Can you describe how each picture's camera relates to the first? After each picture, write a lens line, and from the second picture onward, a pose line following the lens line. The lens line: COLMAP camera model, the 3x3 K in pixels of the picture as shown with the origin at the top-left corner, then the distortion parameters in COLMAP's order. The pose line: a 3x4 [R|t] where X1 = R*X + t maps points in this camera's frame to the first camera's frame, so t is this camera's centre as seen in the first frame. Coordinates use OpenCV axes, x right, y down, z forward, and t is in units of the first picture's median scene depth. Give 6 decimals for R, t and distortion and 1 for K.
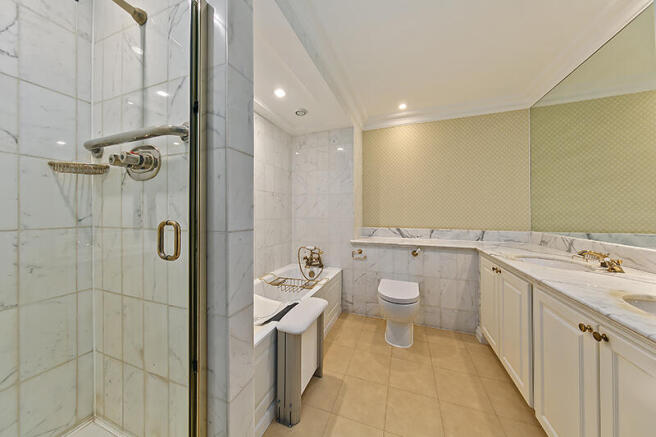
lens RADIAL K [[206.7, 0, 328.1], [0, 206.7, 214.4], [0, 0, 1]] dist [-0.001341, 0.000015]
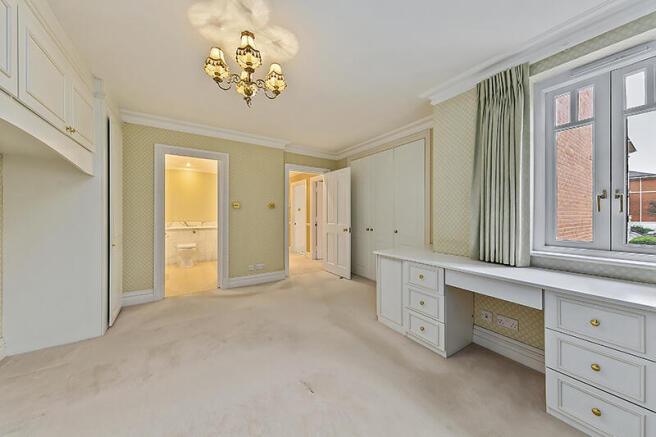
lens RADIAL K [[220.1, 0, 324.3], [0, 220.1, 215.2], [0, 0, 1]] dist [0.000183, 0.000012]
pose [[0.596635, 0.005838, 0.802491, -0.683044], [-0.008757, 0.999961, -0.000765, -0.009720], [-0.802465, -0.006571, 0.596663, -1.625675]]
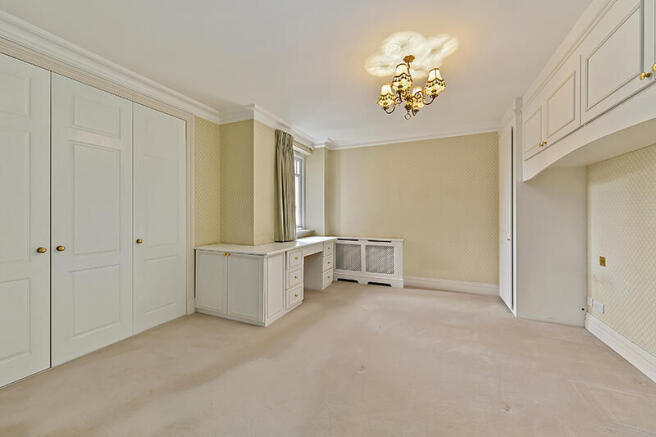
lens RADIAL K [[259.1, 0, 326.6], [0, 259.1, 214.0], [0, 0, 1]] dist [-0.000726, -0.000020]
pose [[-0.997915, 0.006342, 0.064229, 1.735955], [0.006233, 0.999979, -0.001901, -0.009169], [-0.064240, -0.001497, -0.997933, 4.201852]]
